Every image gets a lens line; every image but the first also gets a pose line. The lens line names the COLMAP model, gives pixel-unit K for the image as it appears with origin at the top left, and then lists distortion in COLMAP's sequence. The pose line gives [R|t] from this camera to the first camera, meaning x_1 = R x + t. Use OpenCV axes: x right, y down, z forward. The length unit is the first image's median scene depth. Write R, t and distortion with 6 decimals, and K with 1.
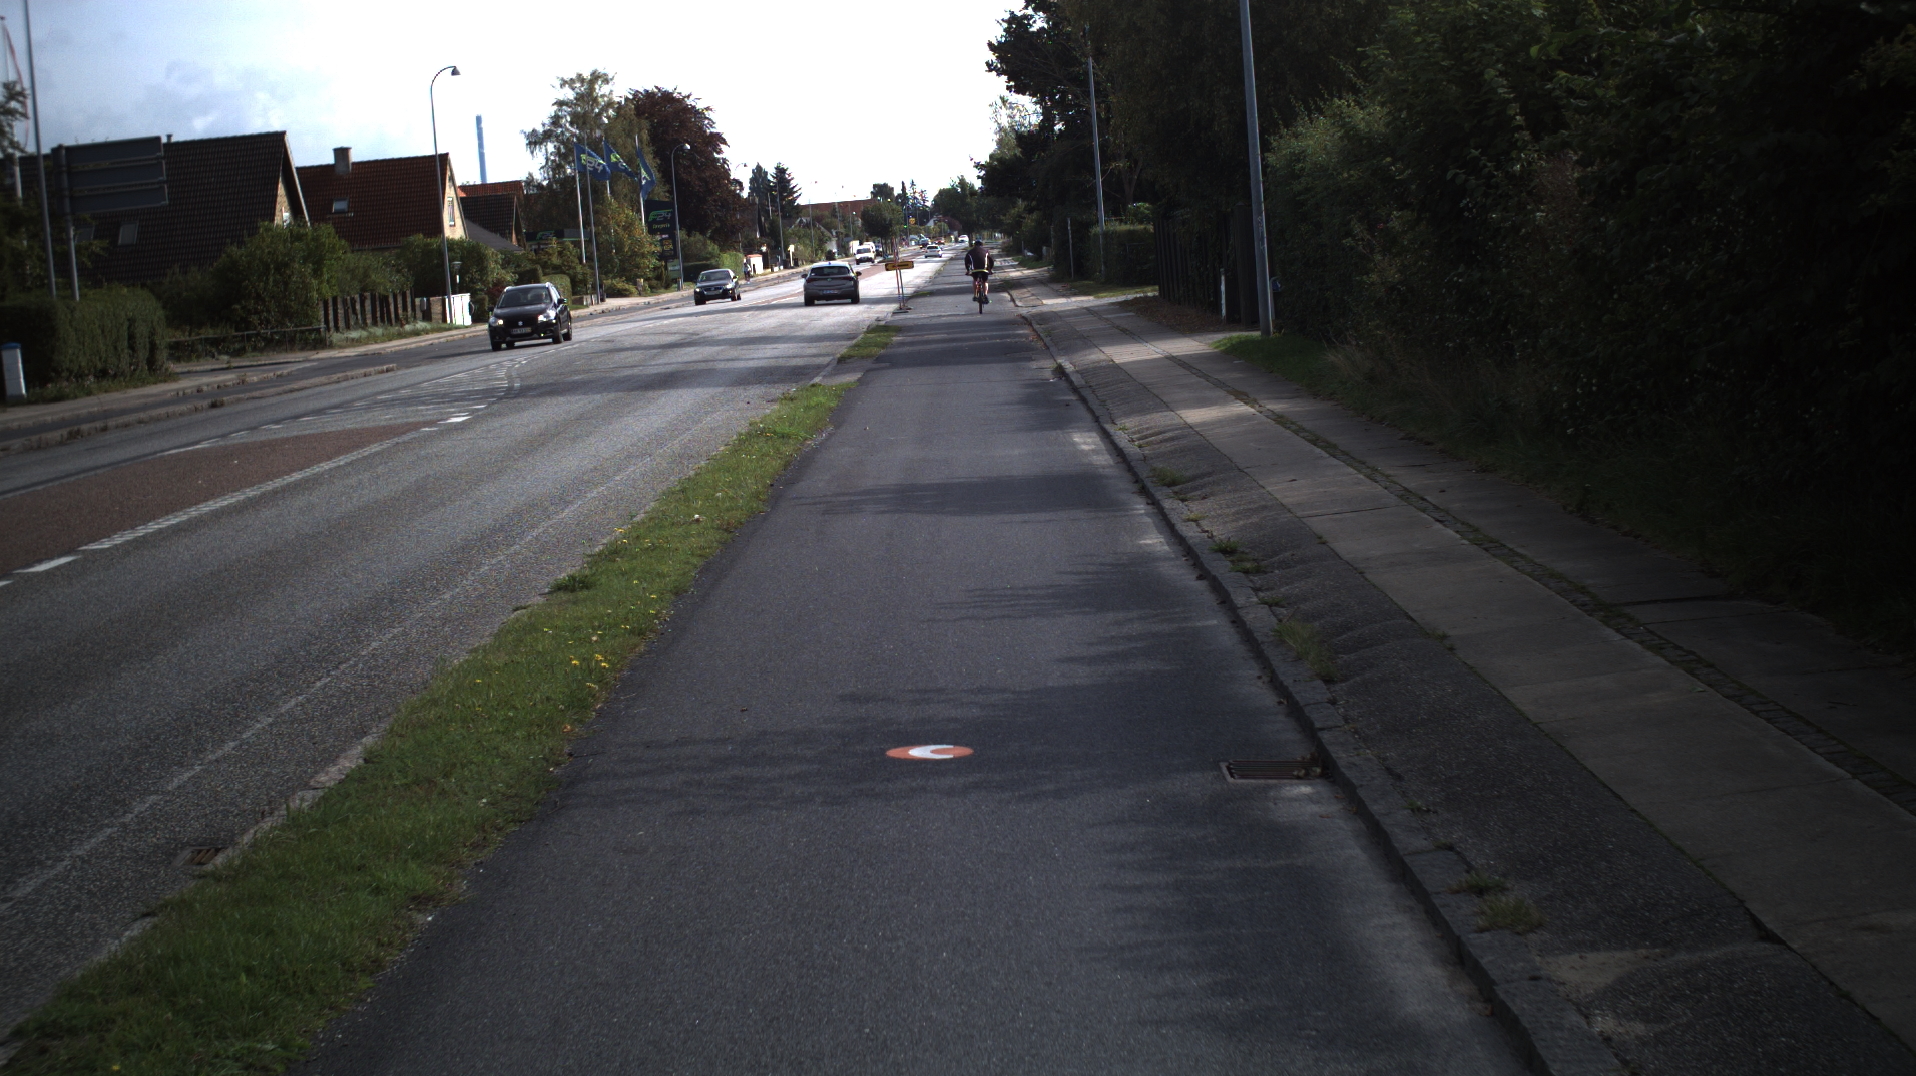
lens RADIAL K [[3391.5, 0, 958.0], [0, 3391.5, 538.0], [0, 0, 1]] dist [-0.259296, 0.089136]
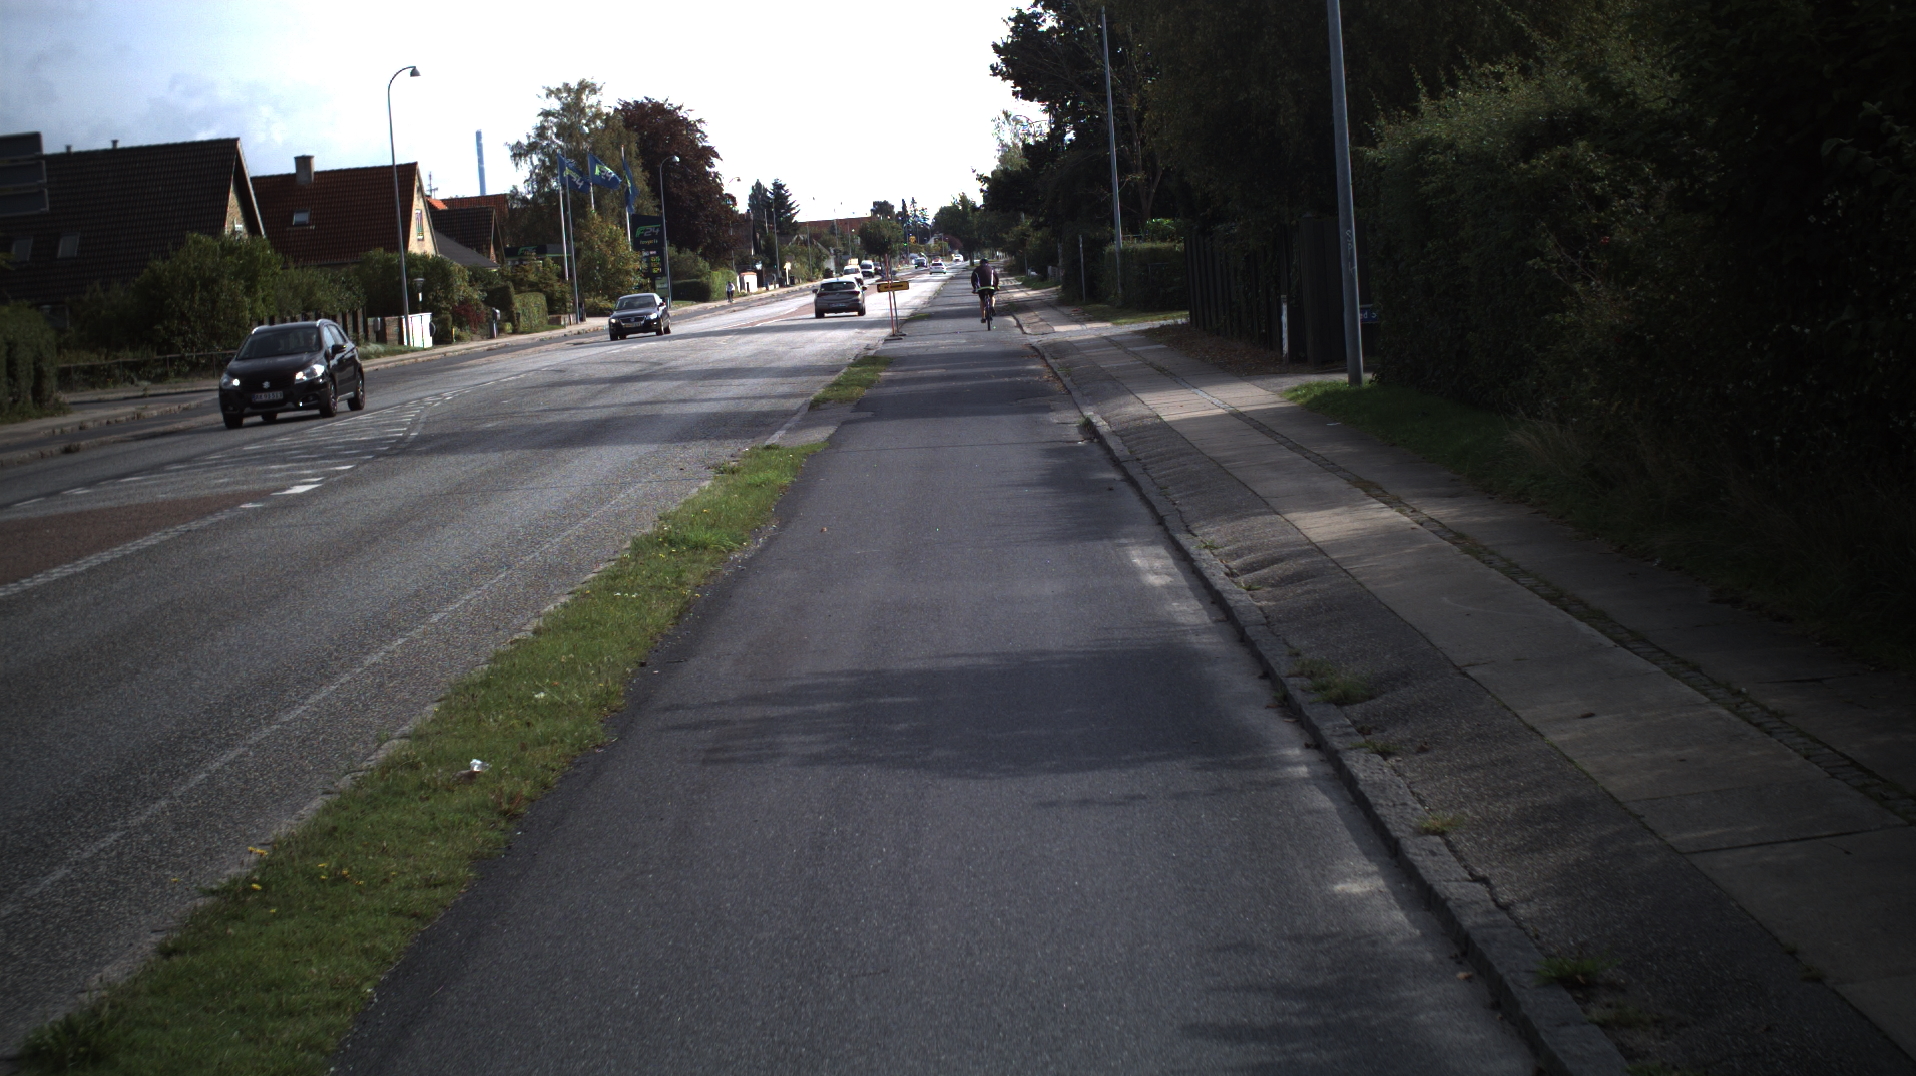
lens RADIAL K [[3391.5, 0, 958.0], [0, 3391.5, 538.0], [0, 0, 1]] dist [-0.259296, 0.089136]
pose [[0.999979, 0.006530, 0.000308, -0.000003], [-0.006528, 0.999963, -0.005554, -0.008676], [-0.000344, 0.005551, 0.999985, 0.099962]]
